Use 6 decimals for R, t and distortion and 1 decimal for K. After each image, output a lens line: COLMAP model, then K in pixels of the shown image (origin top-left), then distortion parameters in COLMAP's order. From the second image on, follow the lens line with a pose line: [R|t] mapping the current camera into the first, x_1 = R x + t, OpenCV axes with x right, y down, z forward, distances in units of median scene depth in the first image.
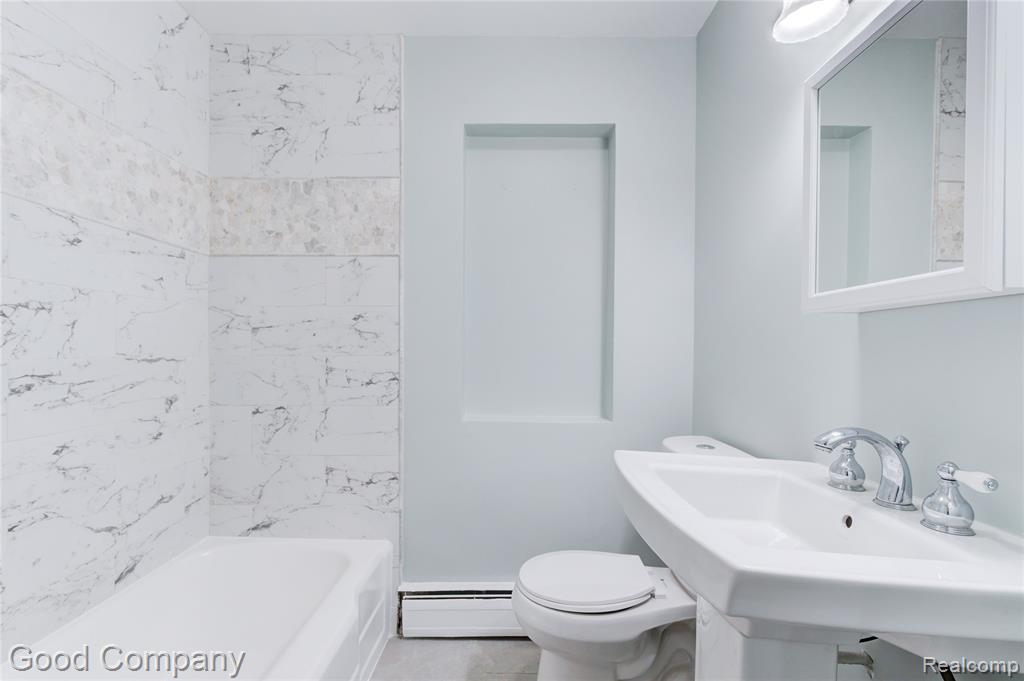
lens RADIAL K [[474.0, 0, 510.1], [0, 474.0, 353.3], [0, 0, 1]] dist [-0.002631, 0.000721]
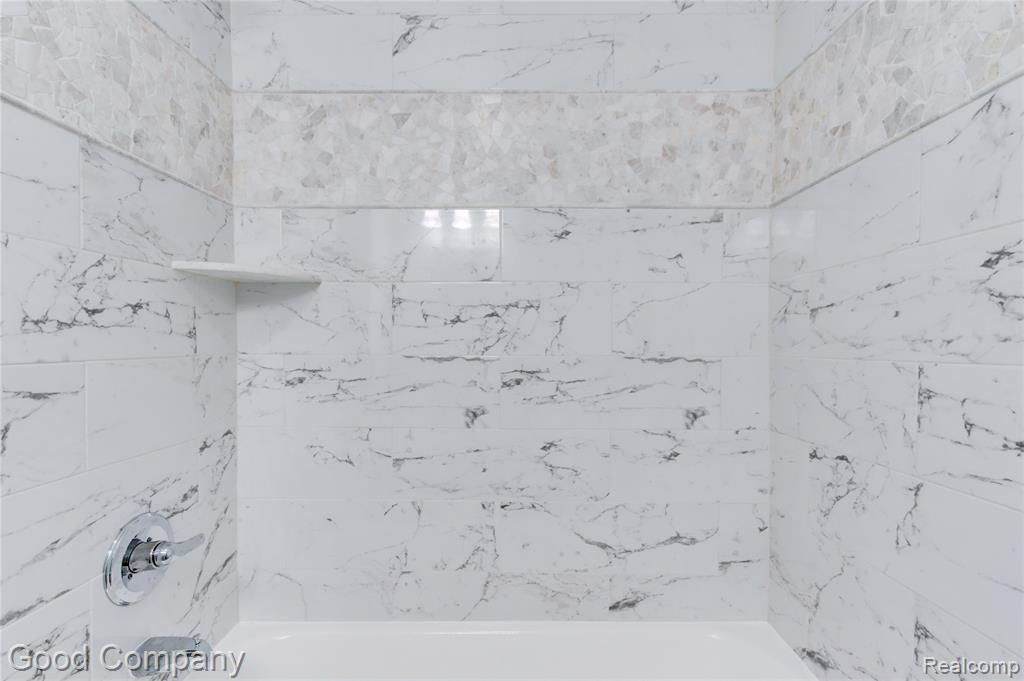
lens RADIAL K [[474.0, 0, 510.1], [0, 474.0, 353.3], [0, 0, 1]] dist [-0.002631, 0.000721]
pose [[0.001575, 0.014797, -0.999889, 0.044517], [-0.009715, 0.999844, 0.014781, -0.006012], [0.999952, 0.009691, 0.001718, 0.737502]]
